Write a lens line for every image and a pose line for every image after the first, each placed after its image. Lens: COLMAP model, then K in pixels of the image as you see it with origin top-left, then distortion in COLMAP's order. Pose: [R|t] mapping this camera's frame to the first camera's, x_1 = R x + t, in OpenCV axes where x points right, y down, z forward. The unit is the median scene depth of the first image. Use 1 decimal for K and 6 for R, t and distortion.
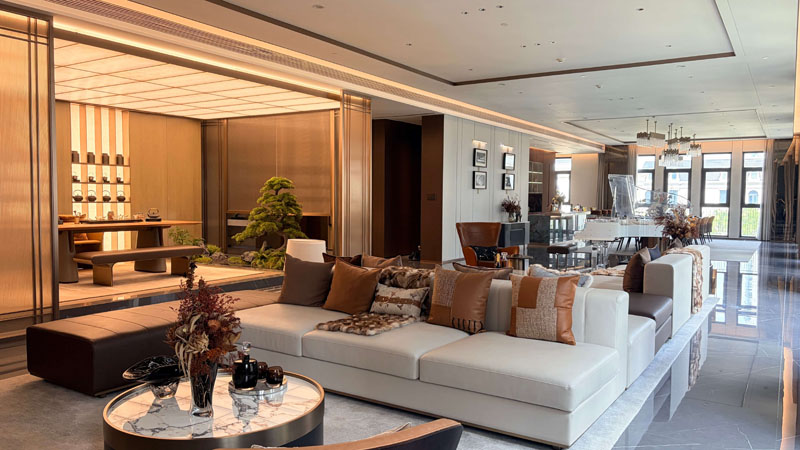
lens RADIAL K [[601.1, 0, 402.6], [0, 601.1, 227.9], [0, 0, 1]] dist [0.071829, -0.087381]
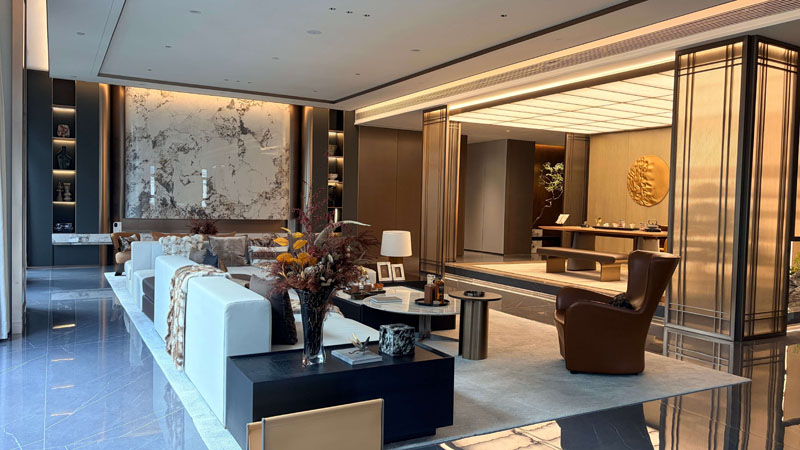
lens RADIAL K [[601.1, 0, 402.6], [0, 601.1, 227.9], [0, 0, 1]] dist [0.071829, -0.087381]
pose [[-0.452590, 0.025232, -0.891362, 0.293397], [-0.064301, 0.996074, 0.060846, -0.022206], [0.889397, 0.084854, -0.449191, 0.462424]]
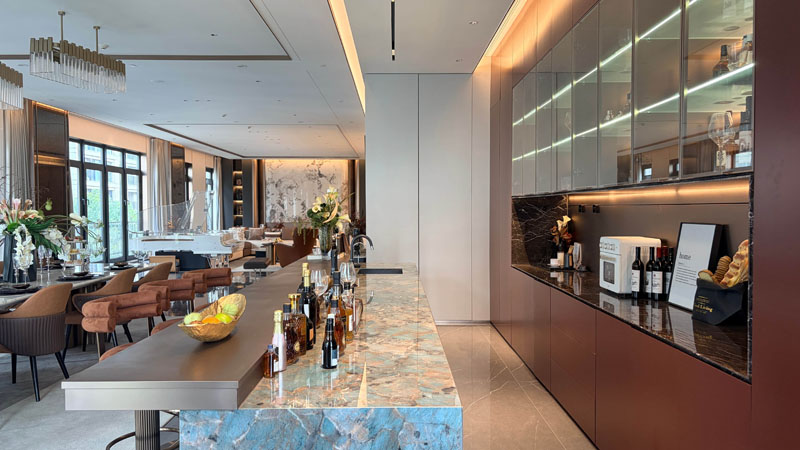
lens RADIAL K [[601.1, 0, 402.6], [0, 601.1, 227.9], [0, 0, 1]] dist [0.071829, -0.087381]
pose [[-0.828278, 0.018492, -0.560013, 0.332651], [-0.023865, 0.997384, 0.068230, -0.052619], [0.559810, 0.069878, -0.825670, 1.038795]]
